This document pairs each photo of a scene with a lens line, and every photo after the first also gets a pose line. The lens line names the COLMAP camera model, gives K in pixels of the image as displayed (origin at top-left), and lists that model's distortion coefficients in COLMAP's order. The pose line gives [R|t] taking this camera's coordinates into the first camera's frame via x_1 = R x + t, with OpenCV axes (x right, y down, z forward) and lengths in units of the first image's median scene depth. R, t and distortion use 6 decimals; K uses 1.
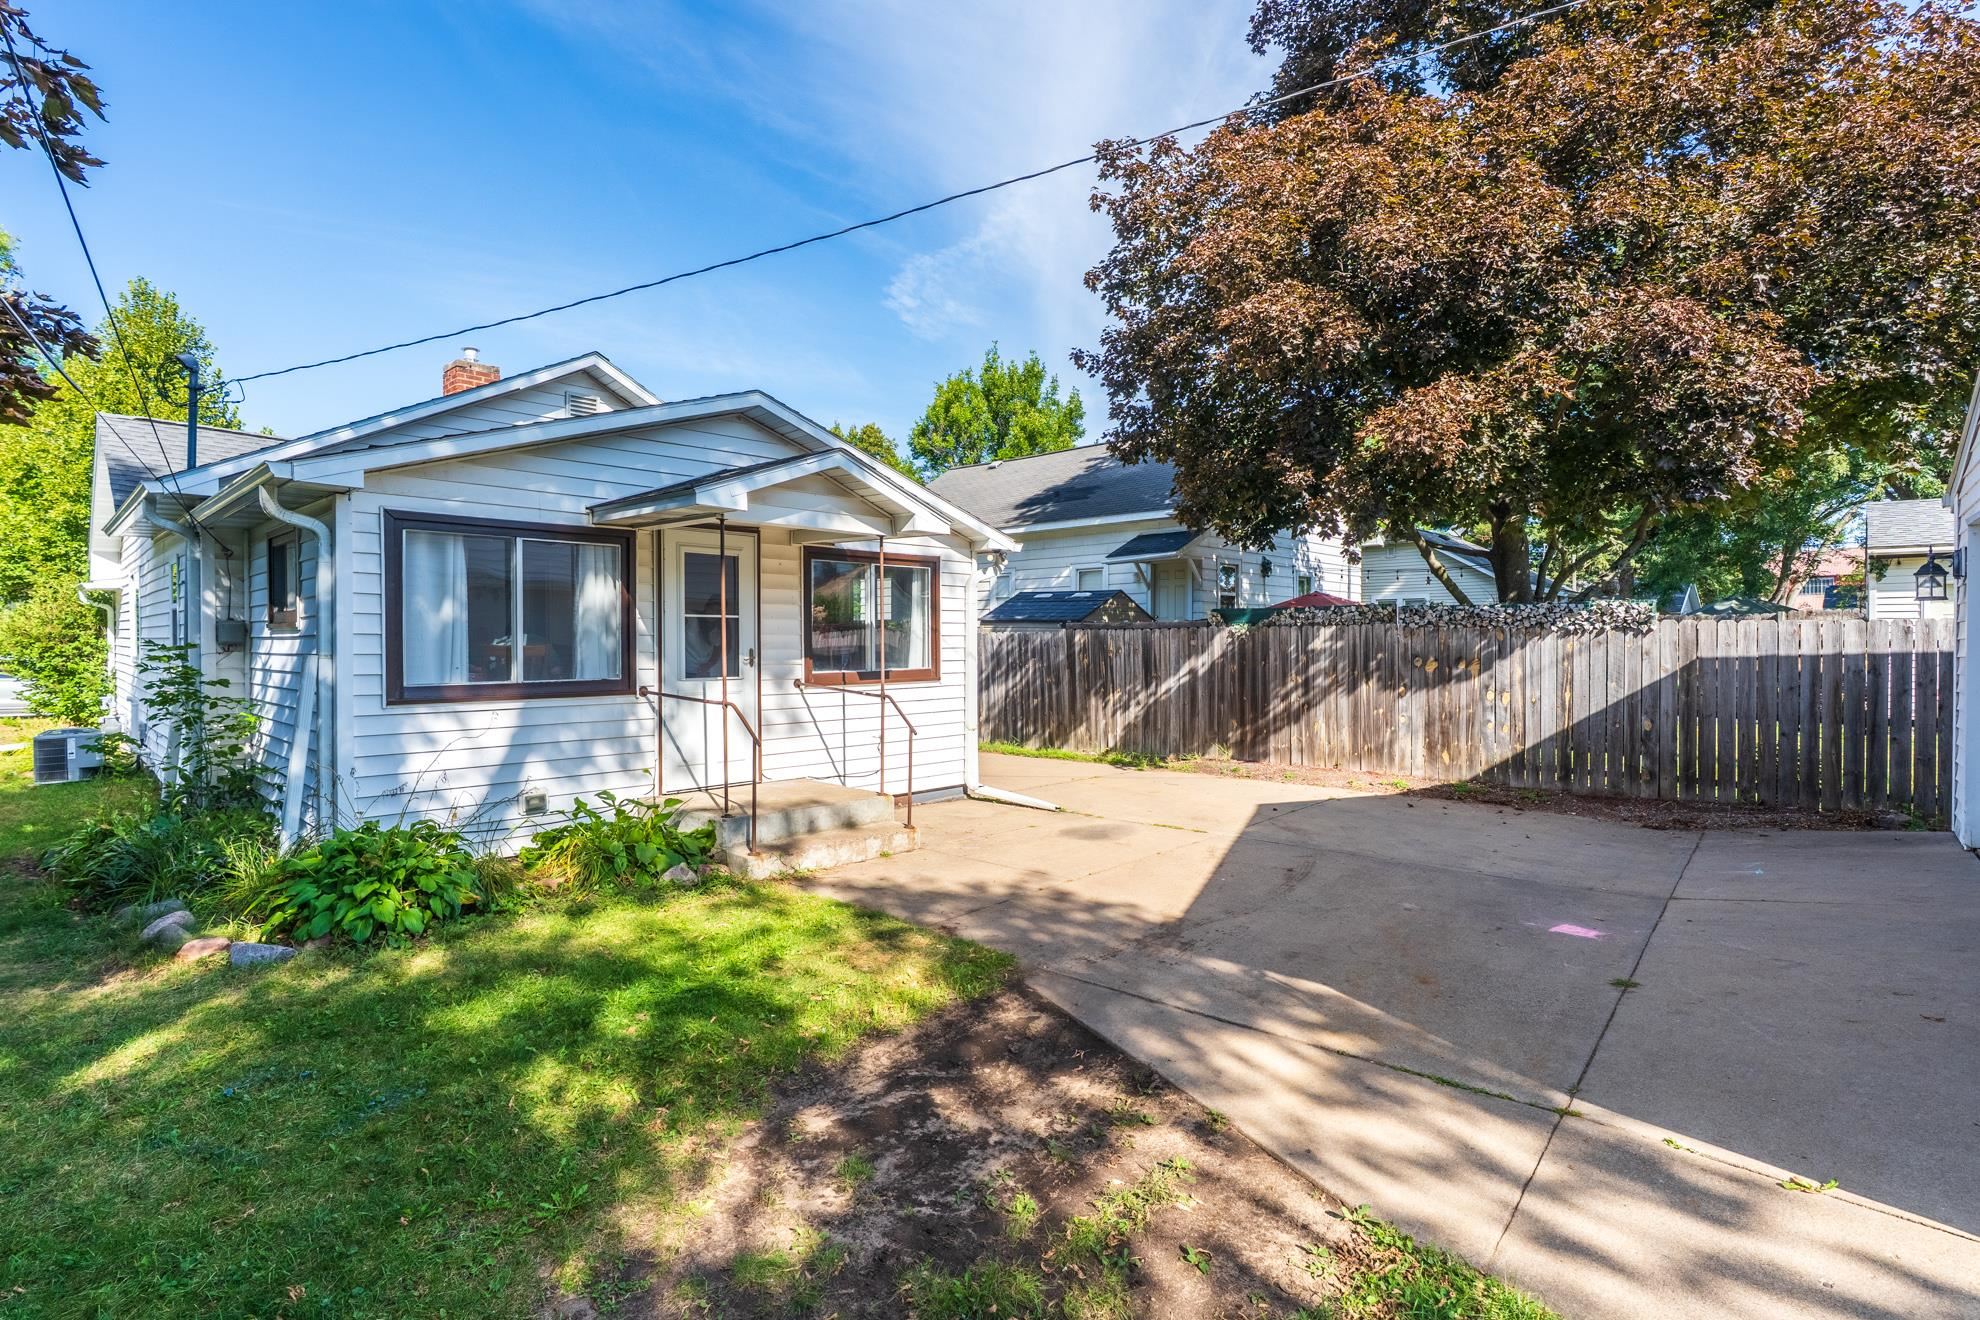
lens RADIAL K [[912.6, 0, 985.2], [0, 912.6, 669.5], [0, 0, 1]] dist [-0.004623, 0.000150]
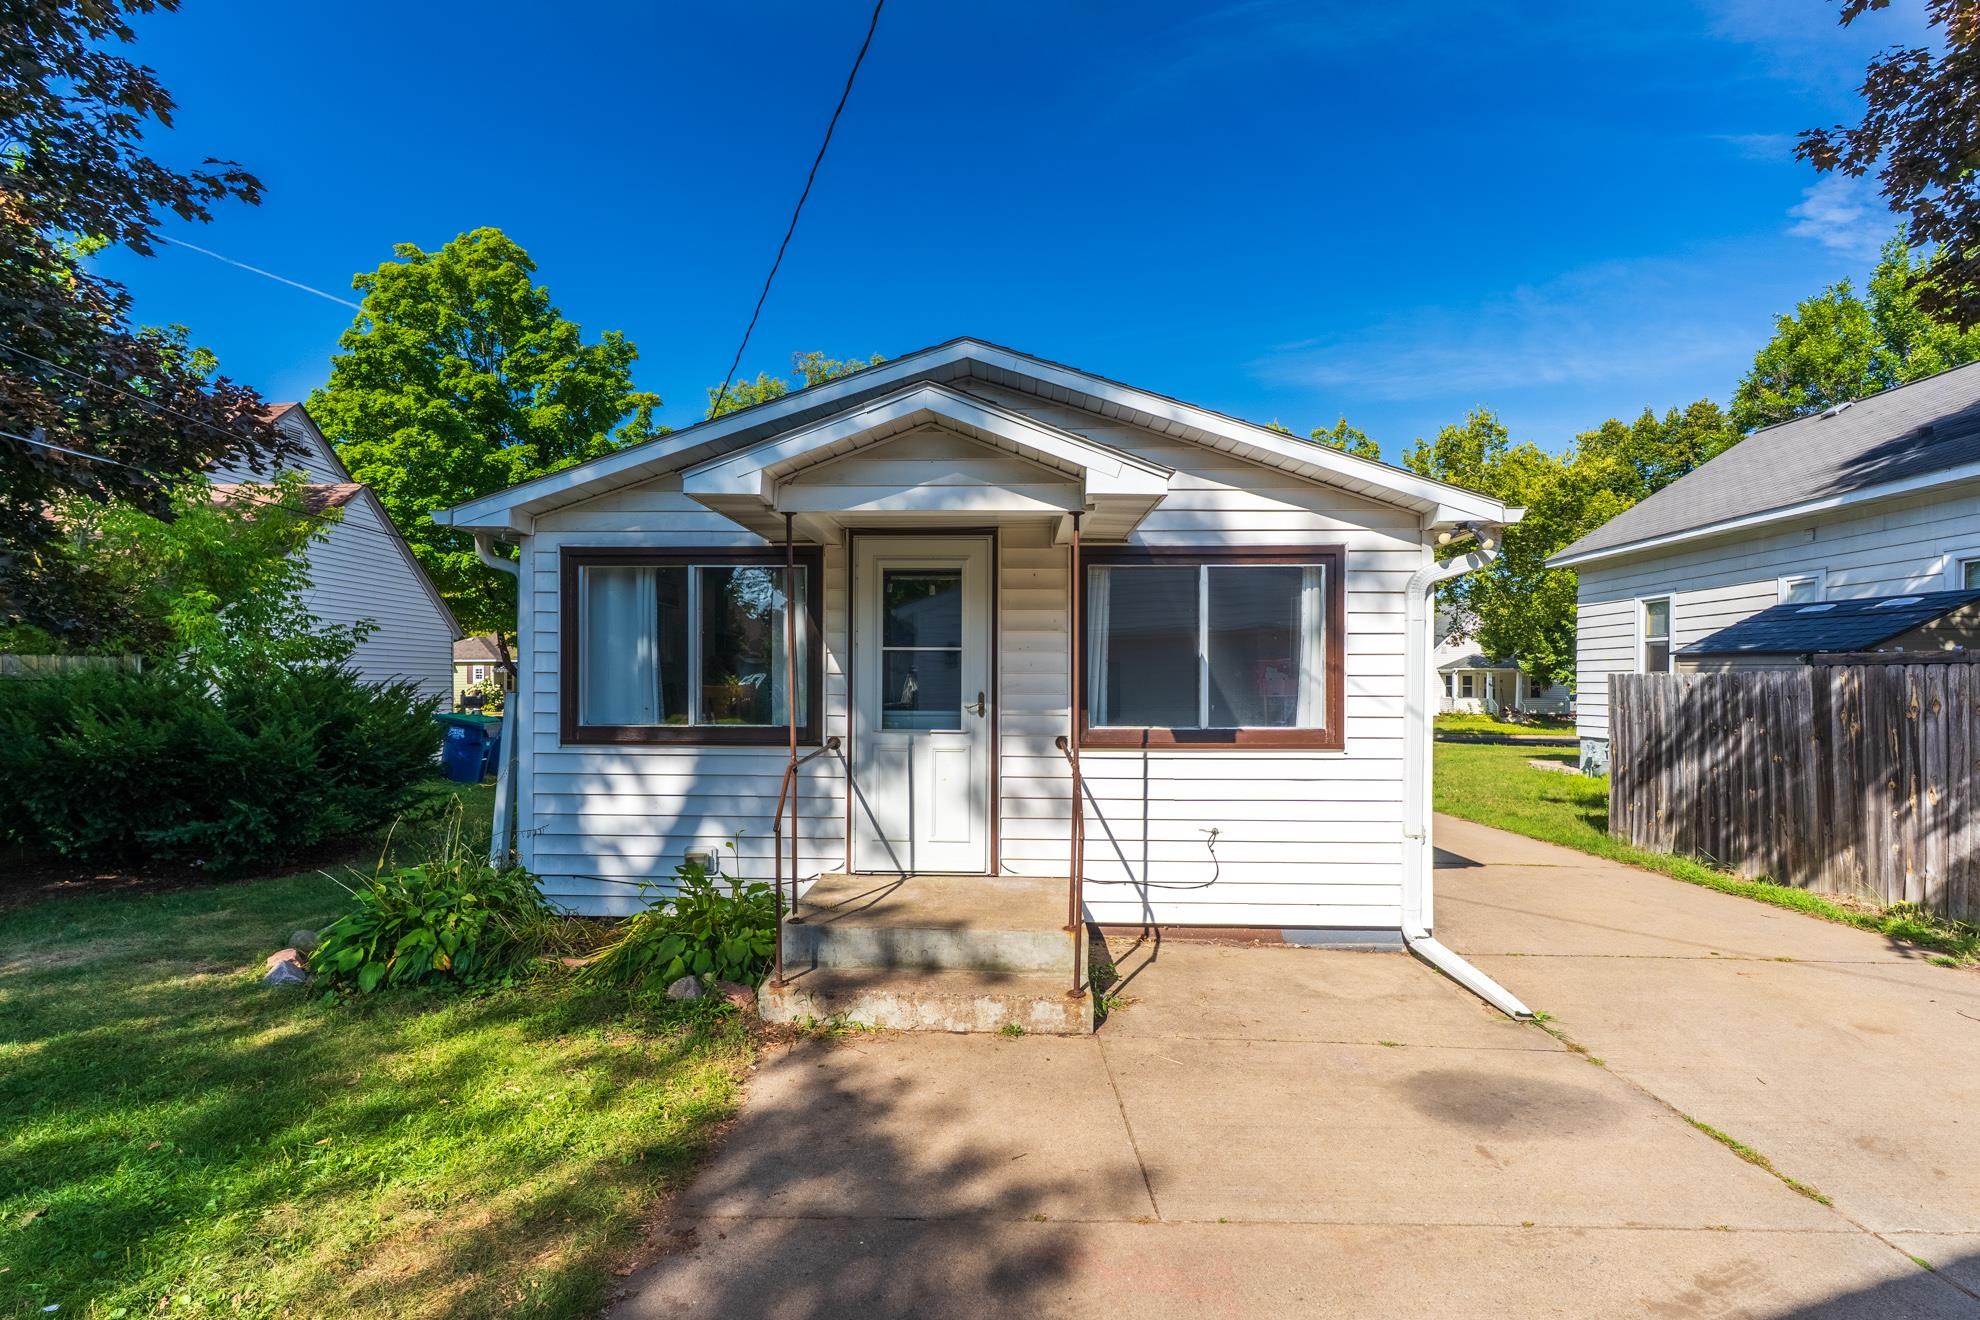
lens RADIAL K [[903.3, 0, 988.0], [0, 903.3, 688.0], [0, 0, 1]] dist [-0.001521, 0.000195]
pose [[0.667646, 0.008286, -0.744433, 0.262892], [-0.029794, 0.999434, -0.015596, -0.013820], [0.743882, 0.032592, 0.667515, 0.470537]]
